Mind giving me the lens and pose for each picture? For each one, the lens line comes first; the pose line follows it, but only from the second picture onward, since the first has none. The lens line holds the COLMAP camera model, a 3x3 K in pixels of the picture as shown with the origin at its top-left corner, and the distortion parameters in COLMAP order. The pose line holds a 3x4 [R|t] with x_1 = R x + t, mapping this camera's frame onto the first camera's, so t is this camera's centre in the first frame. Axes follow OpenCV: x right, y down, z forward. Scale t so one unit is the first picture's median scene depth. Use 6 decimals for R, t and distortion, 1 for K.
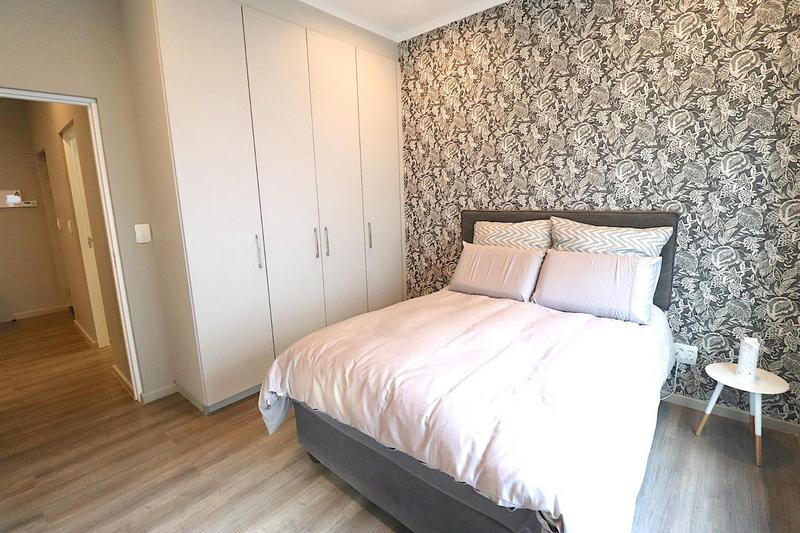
lens RADIAL K [[367.9, 0, 403.2], [0, 367.9, 258.0], [0, 0, 1]] dist [-0.024408, -0.000387]
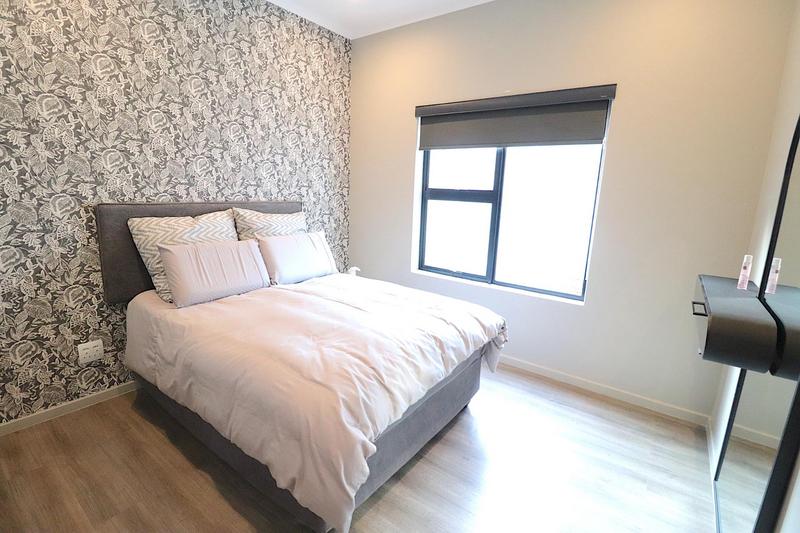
lens RADIAL K [[377.2, 0, 400.0], [0, 377.2, 266.5], [0, 0, 1]] dist [-0.023441, -0.000536]
pose [[-0.091843, -0.171565, 0.980882, -0.643211], [0.140388, 0.972976, 0.183327, -0.069946], [-0.985828, 0.154541, -0.065276, 0.557196]]
